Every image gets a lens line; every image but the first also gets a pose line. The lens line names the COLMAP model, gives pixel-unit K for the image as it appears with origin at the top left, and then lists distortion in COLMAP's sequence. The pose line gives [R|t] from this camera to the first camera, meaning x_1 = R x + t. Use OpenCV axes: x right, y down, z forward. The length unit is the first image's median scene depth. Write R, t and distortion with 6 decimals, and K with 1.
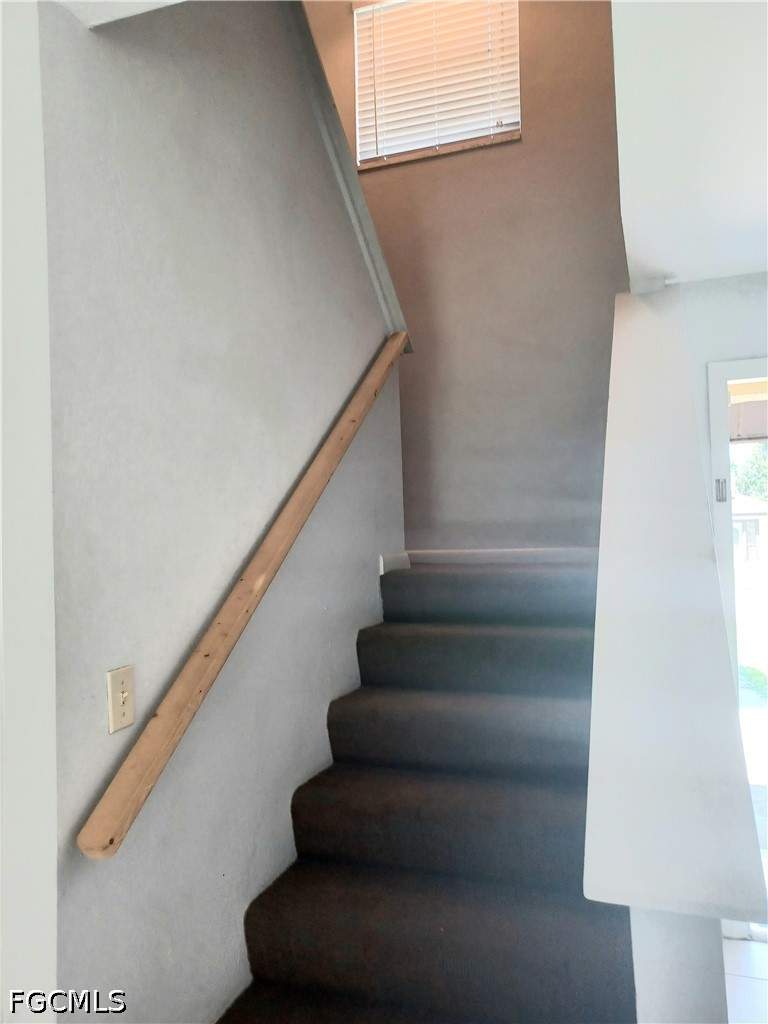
lens RADIAL K [[750.7, 0, 384.0], [0, 750.7, 512.0], [0, 0, 1]] dist [0.061501, -0.090050]
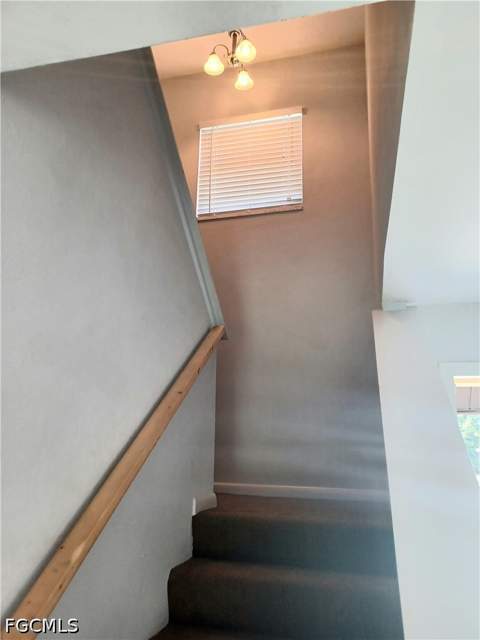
lens RADIAL K [[469.2, 0, 240.0], [0, 469.2, 320.0], [0, 0, 1]] dist [0.061501, -0.090050]
pose [[0.995476, 0.062422, 0.071636, -0.003468], [-0.044135, 0.971434, -0.233169, -0.050221], [-0.084144, 0.228952, 0.969794, 0.160025]]
